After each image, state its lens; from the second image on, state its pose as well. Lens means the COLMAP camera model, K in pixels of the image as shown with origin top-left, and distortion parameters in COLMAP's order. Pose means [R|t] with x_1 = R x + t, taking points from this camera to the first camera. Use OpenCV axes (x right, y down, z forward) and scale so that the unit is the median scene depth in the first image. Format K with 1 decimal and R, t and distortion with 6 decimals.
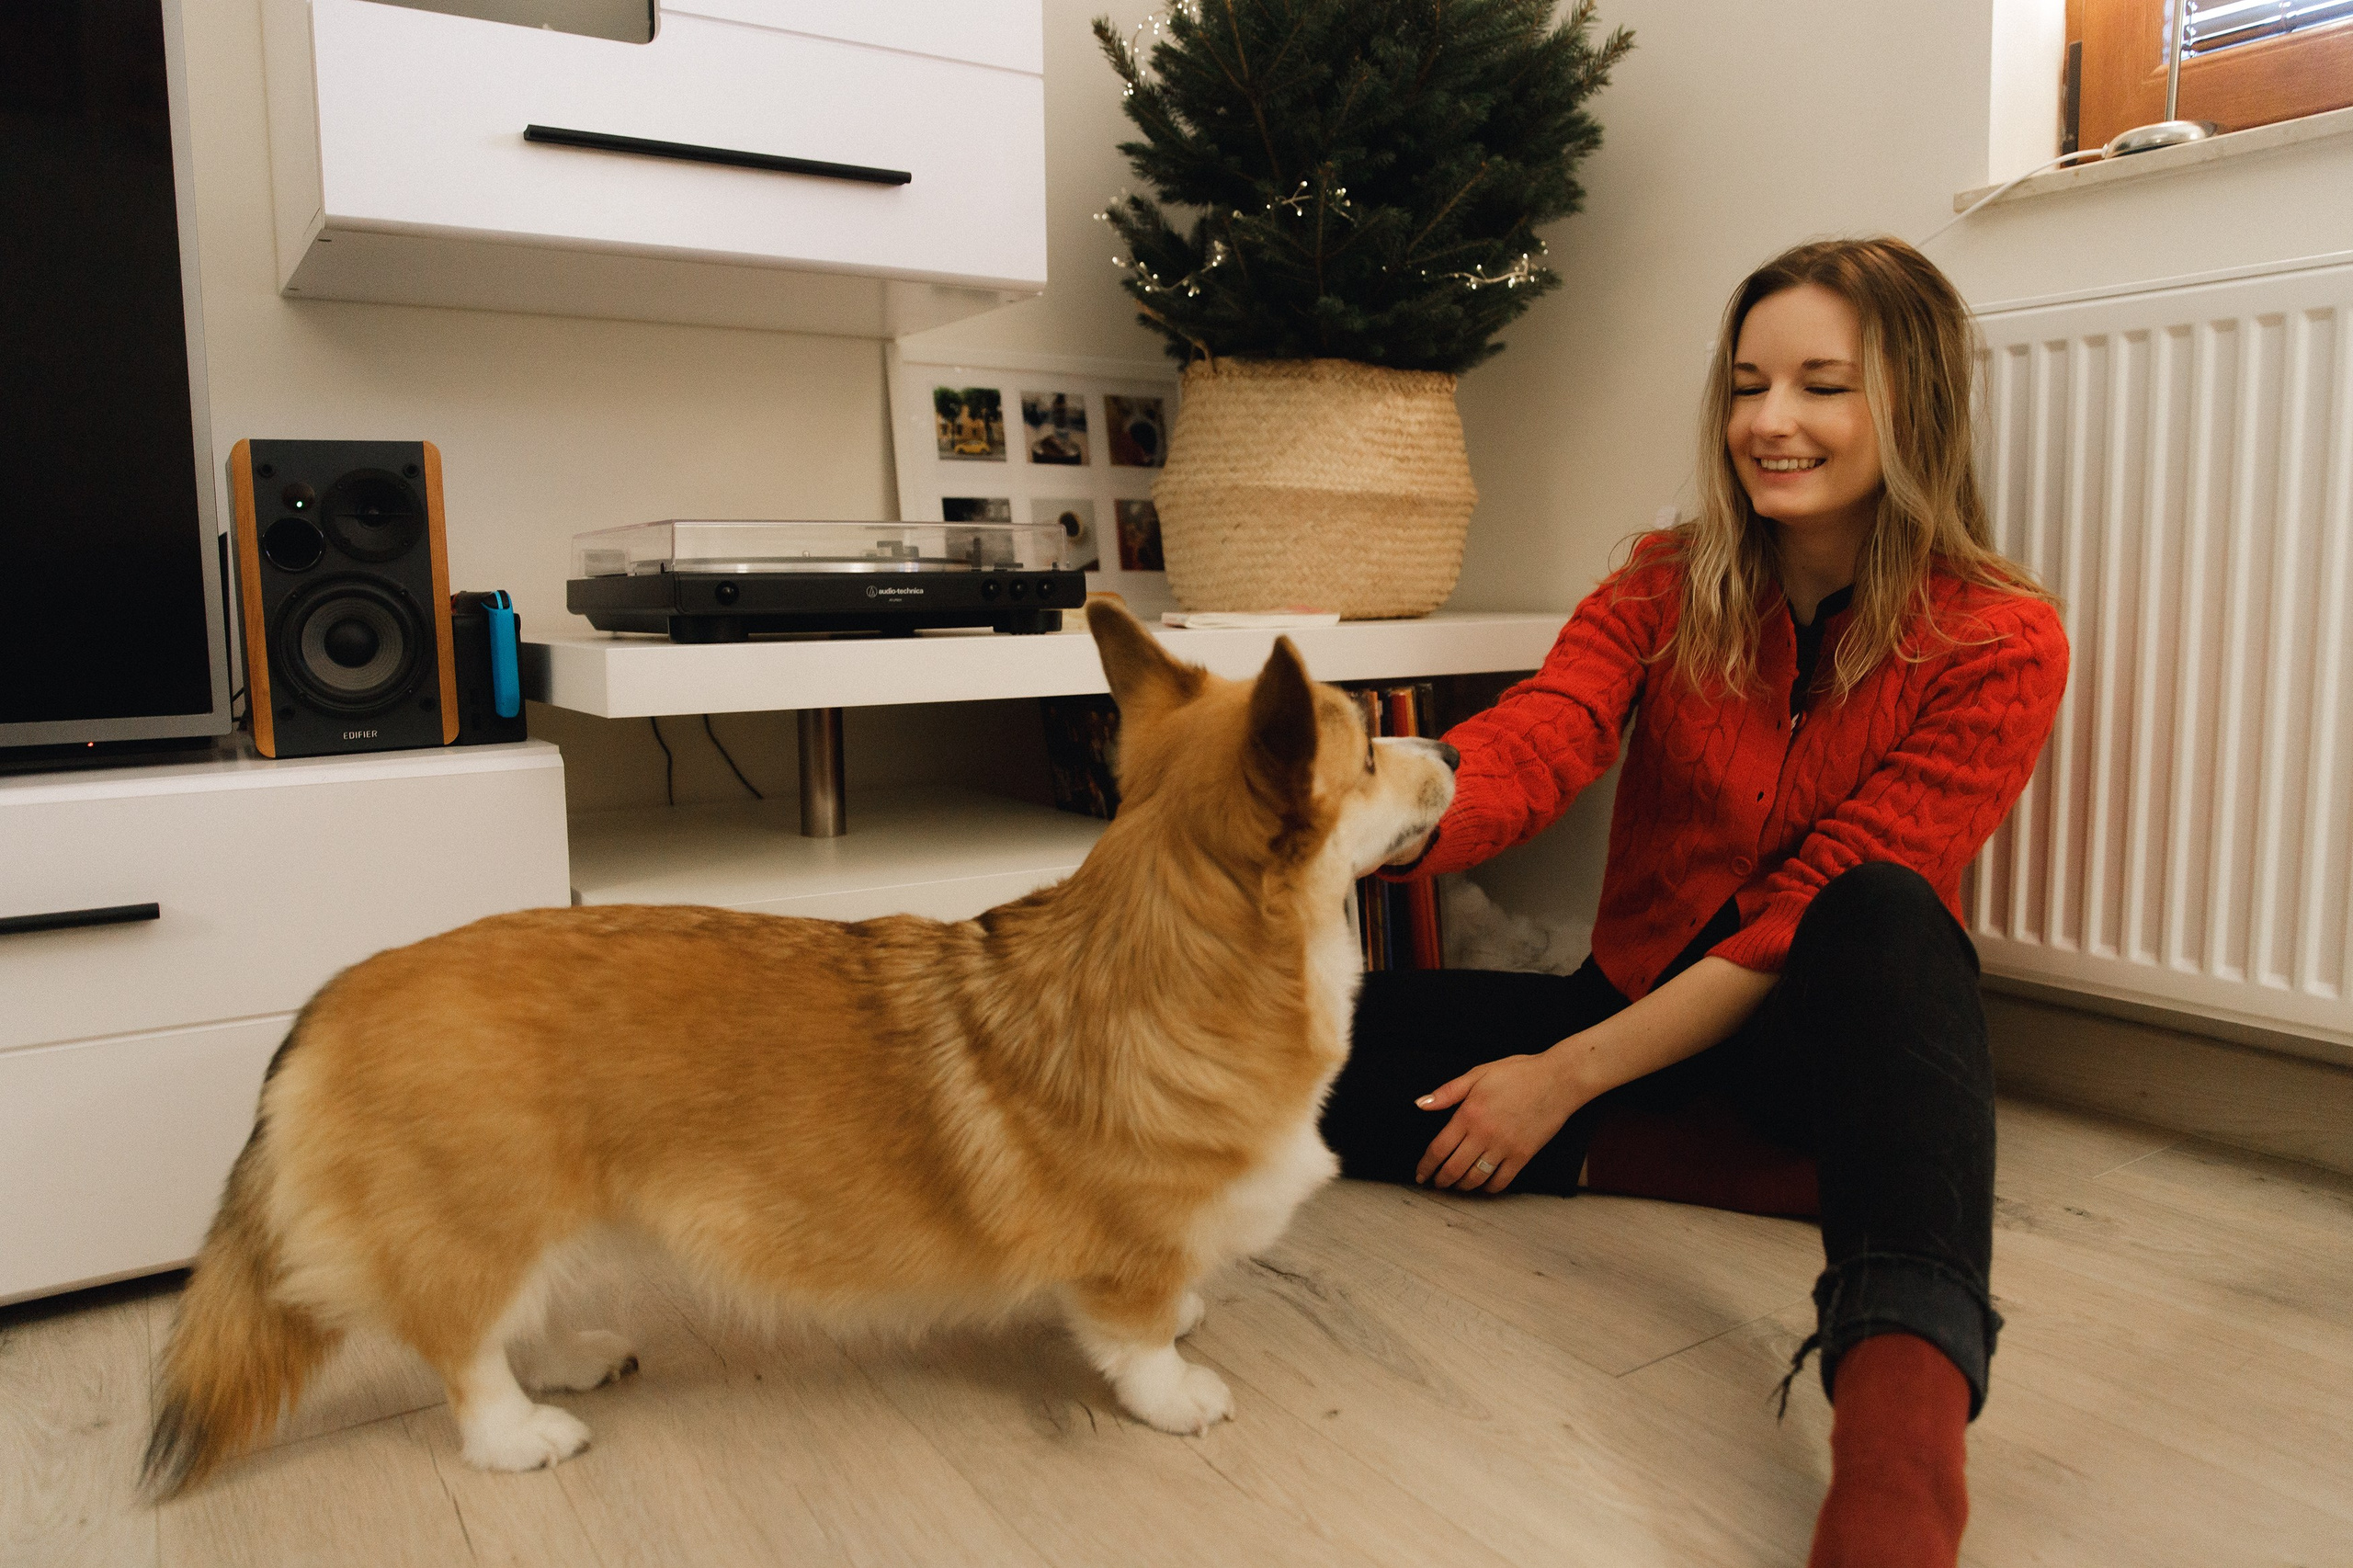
lens RADIAL K [[1628.1, 0, 1176.5], [0, 1628.1, 784.0], [0, 0, 1]] dist [-0.046462, 0.004922]
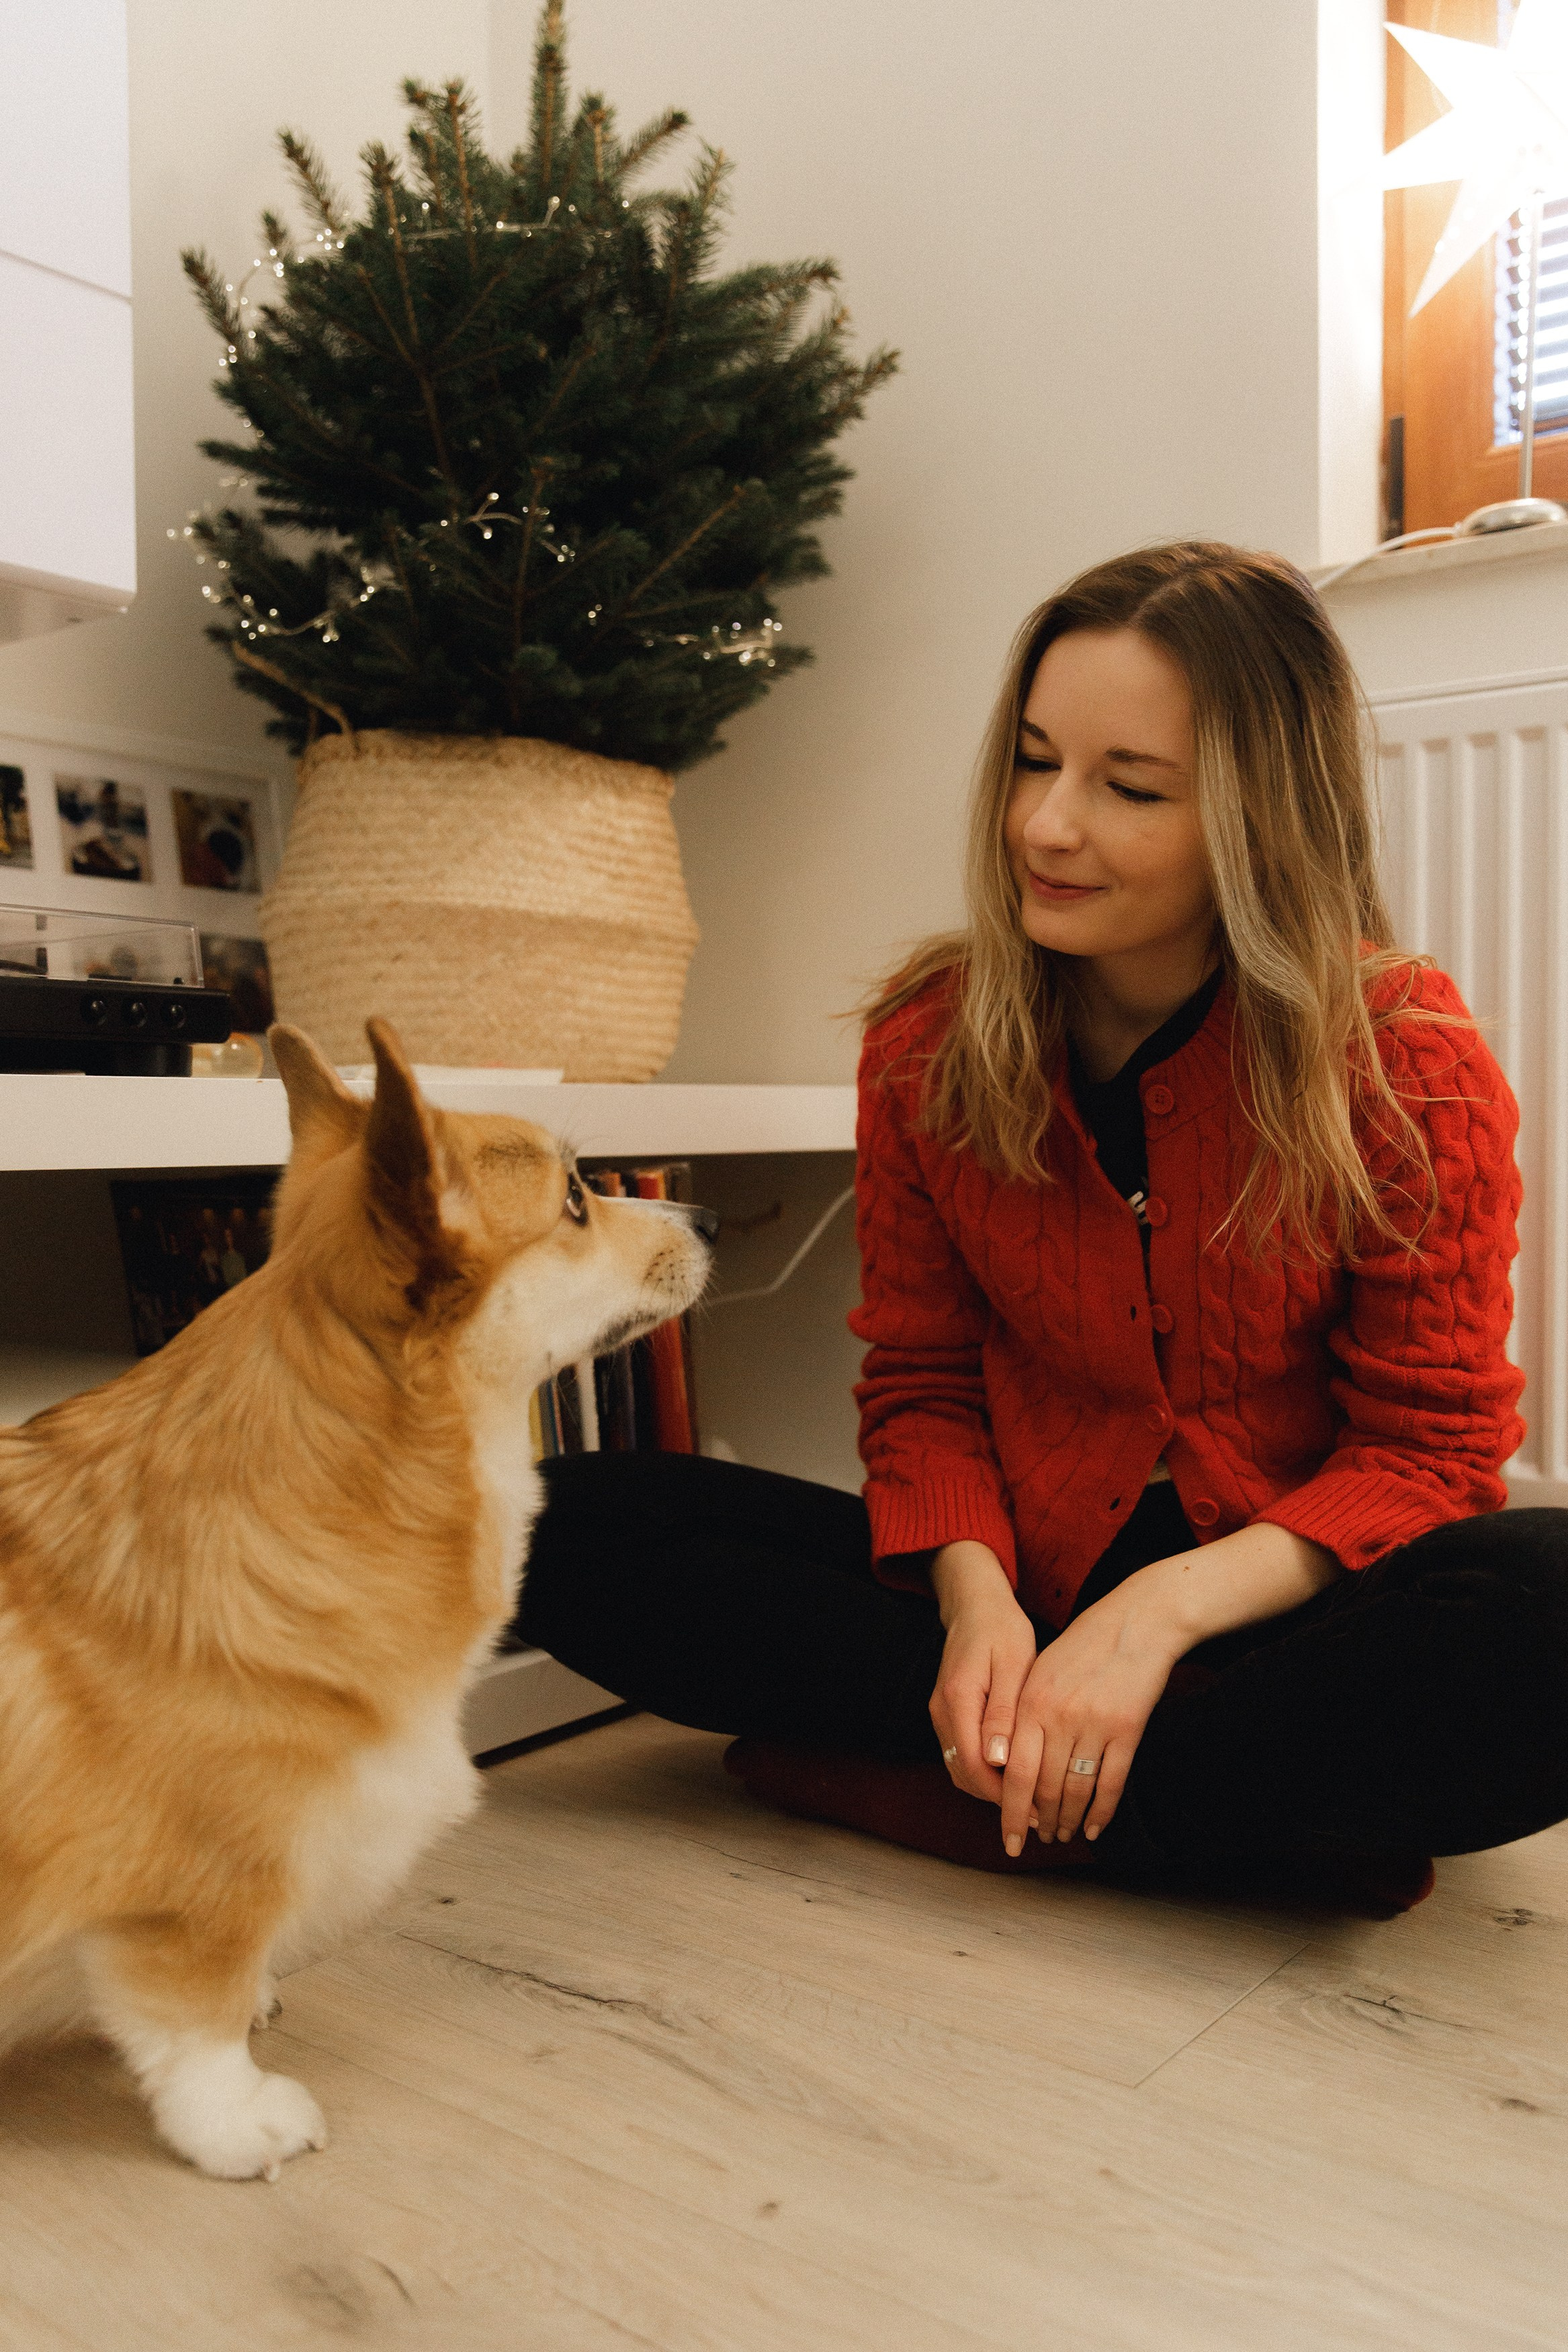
lens RADIAL K [[1987.4, 0, 778.3], [0, 1987.4, 1209.3], [0, 0, 1]] dist [-0.001063, -0.008063]
pose [[0.947699, -0.008657, 0.319049, -0.085797], [0.034880, 0.996454, -0.076571, 0.027502], [-0.317255, 0.083694, 0.944640, 0.116701]]
